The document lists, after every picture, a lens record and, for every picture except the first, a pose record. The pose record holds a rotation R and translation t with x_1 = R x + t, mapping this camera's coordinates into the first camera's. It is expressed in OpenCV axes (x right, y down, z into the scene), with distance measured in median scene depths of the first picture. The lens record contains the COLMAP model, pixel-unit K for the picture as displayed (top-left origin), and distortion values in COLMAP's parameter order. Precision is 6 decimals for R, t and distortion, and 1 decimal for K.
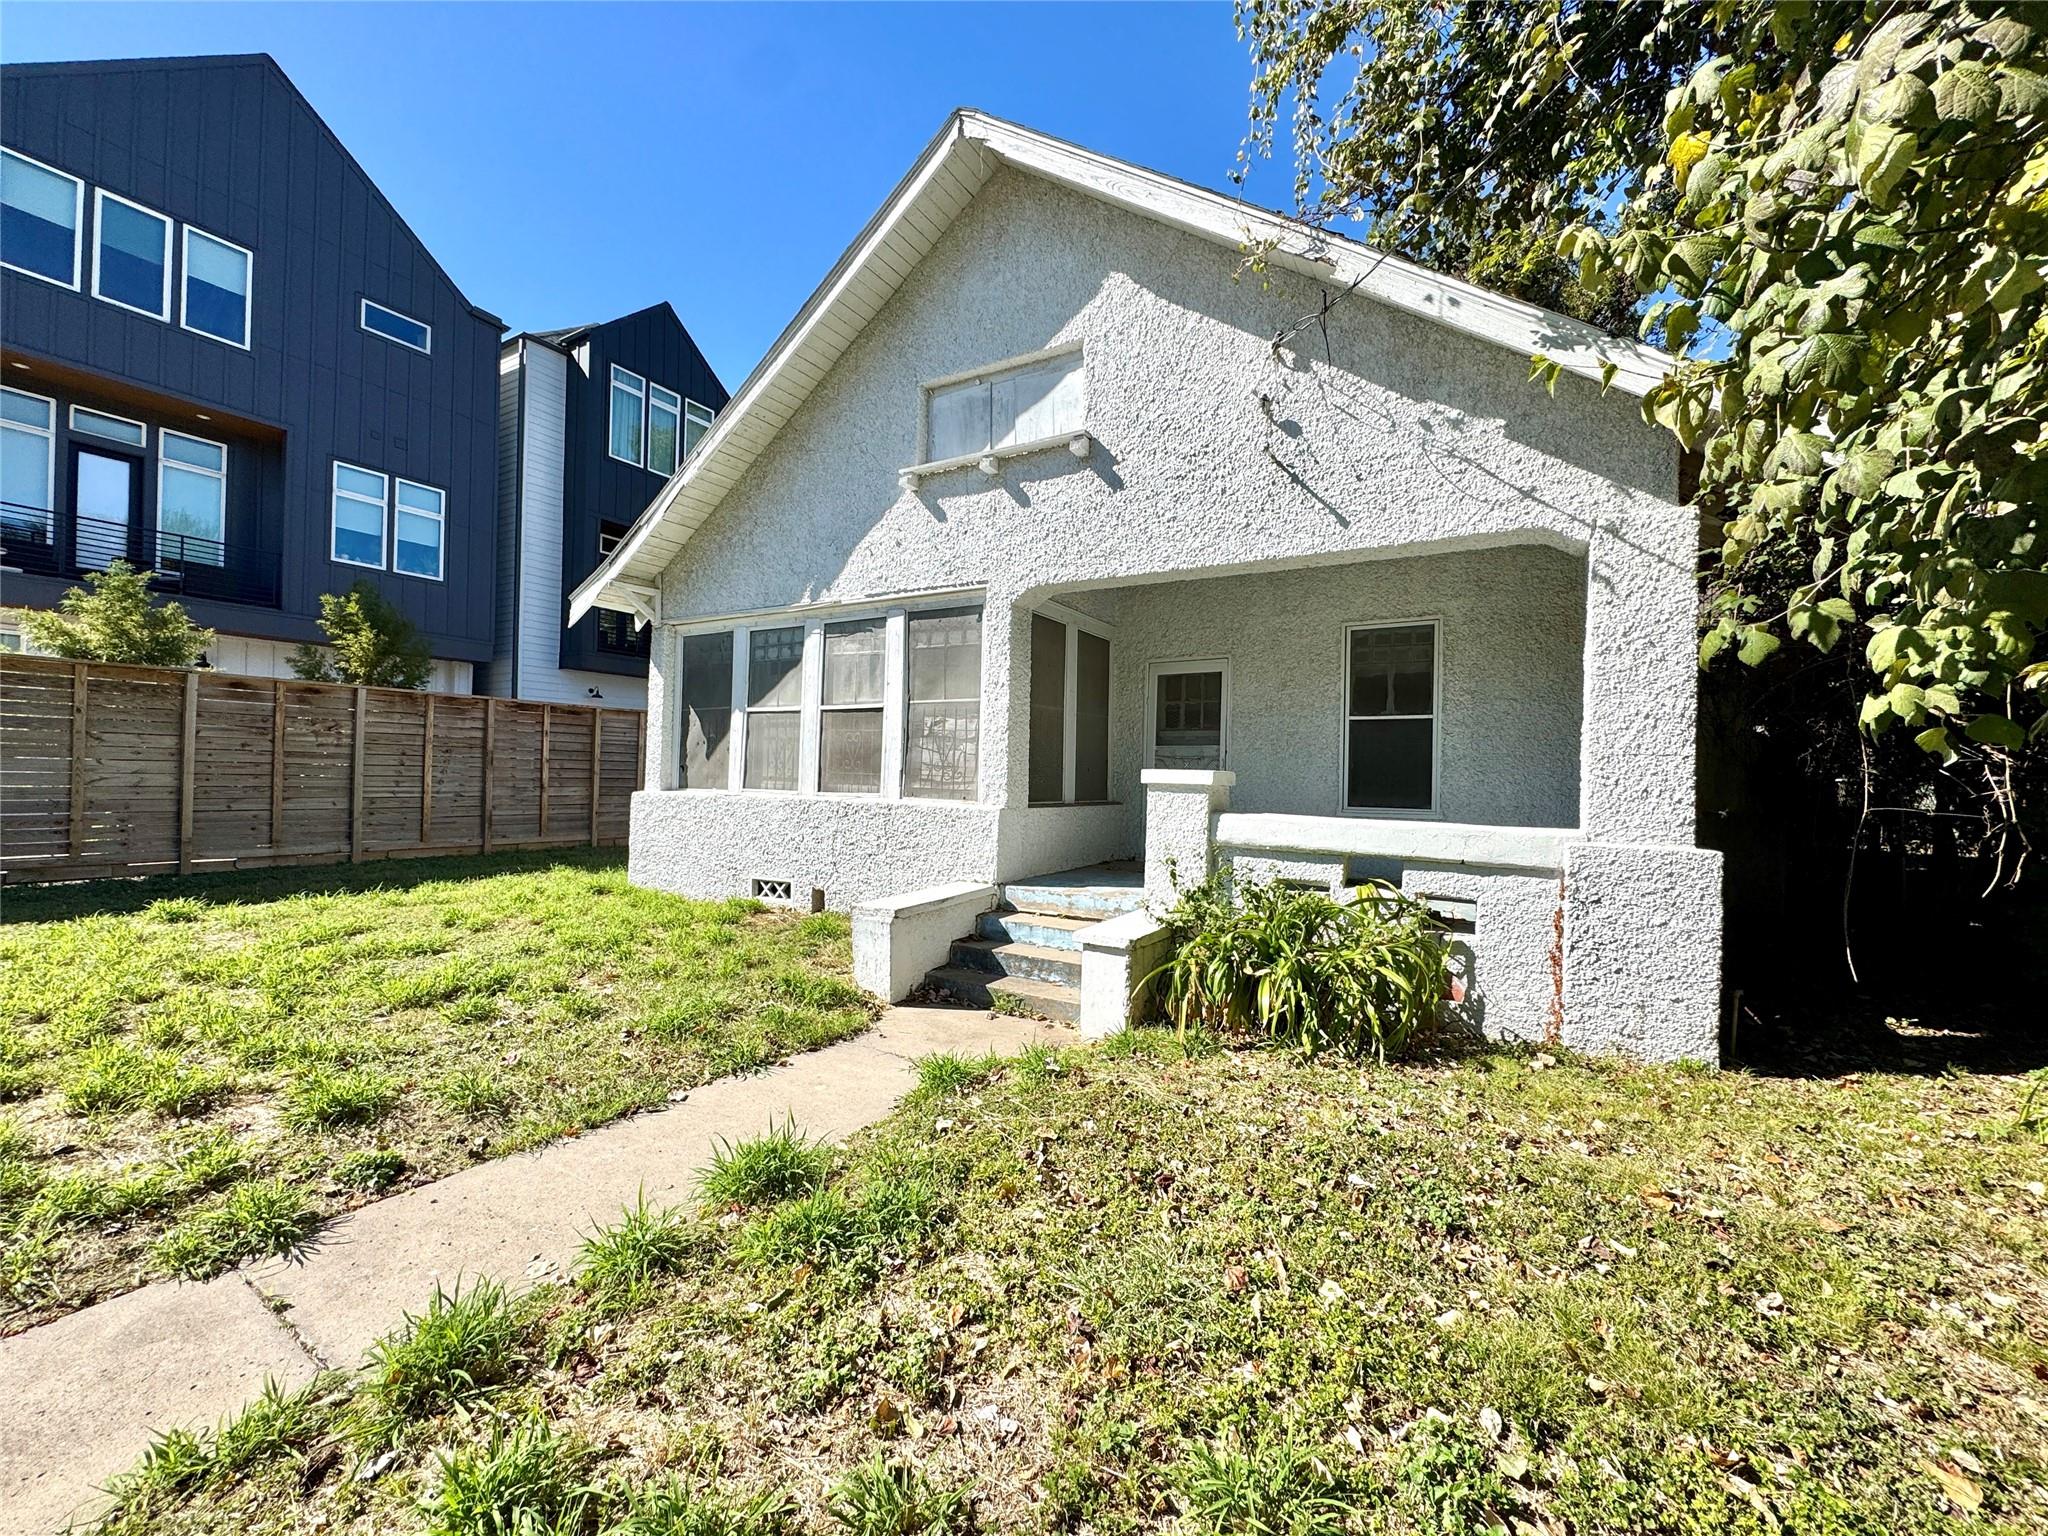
lens RADIAL K [[816.5, 0, 1022.8], [0, 816.5, 769.0], [0, 0, 1]] dist [-0.003857, 0.000618]
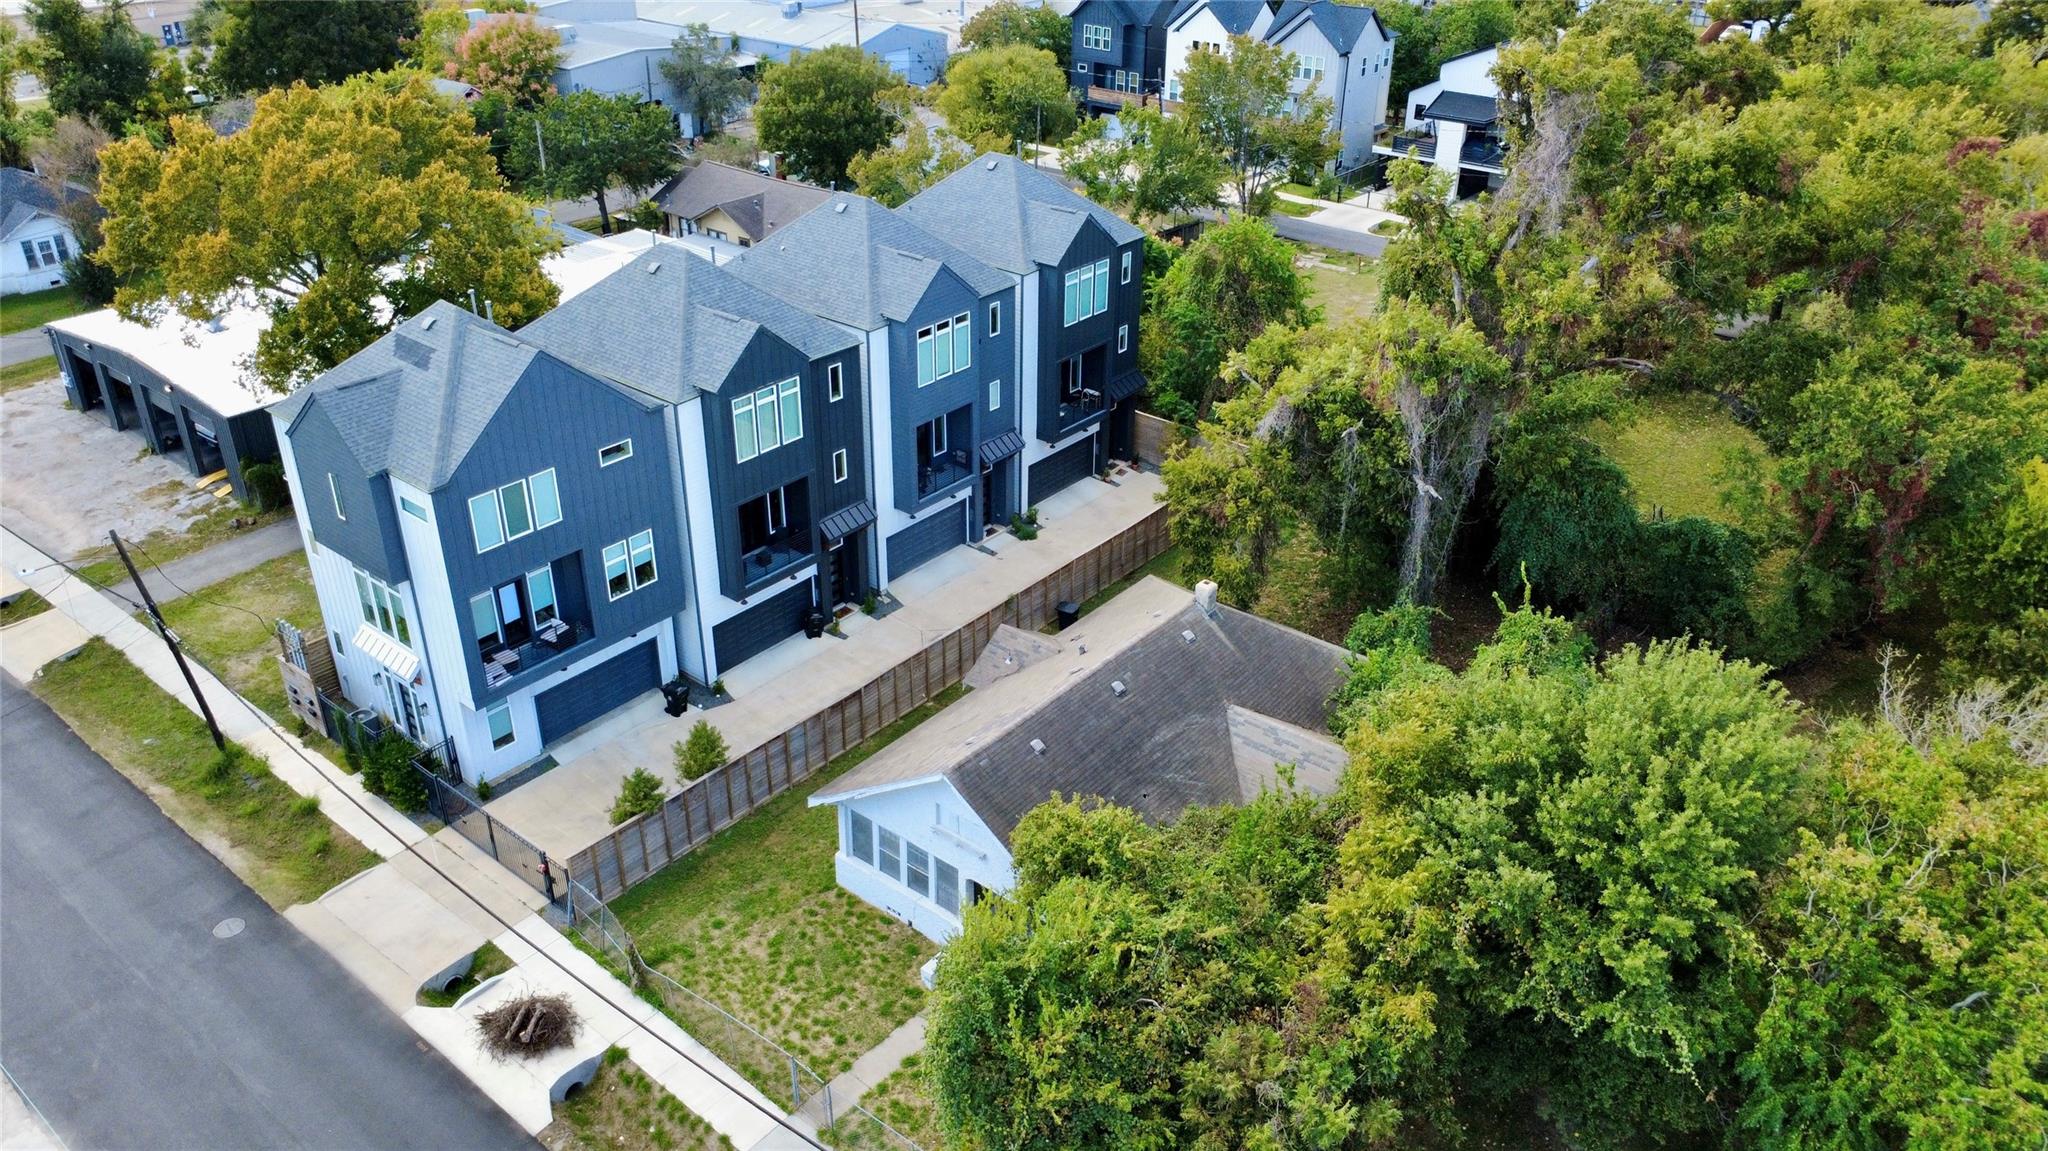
lens RADIAL K [[1486.8, 0, 1027.8], [0, 1486.8, 576.3], [0, 0, 1]] dist [0.000933, -0.001596]
pose [[0.989880, 0.060681, -0.128275, 0.812797], [0.010566, 0.869932, 0.493059, -3.686454], [0.141510, -0.489425, 0.860487, -3.062613]]
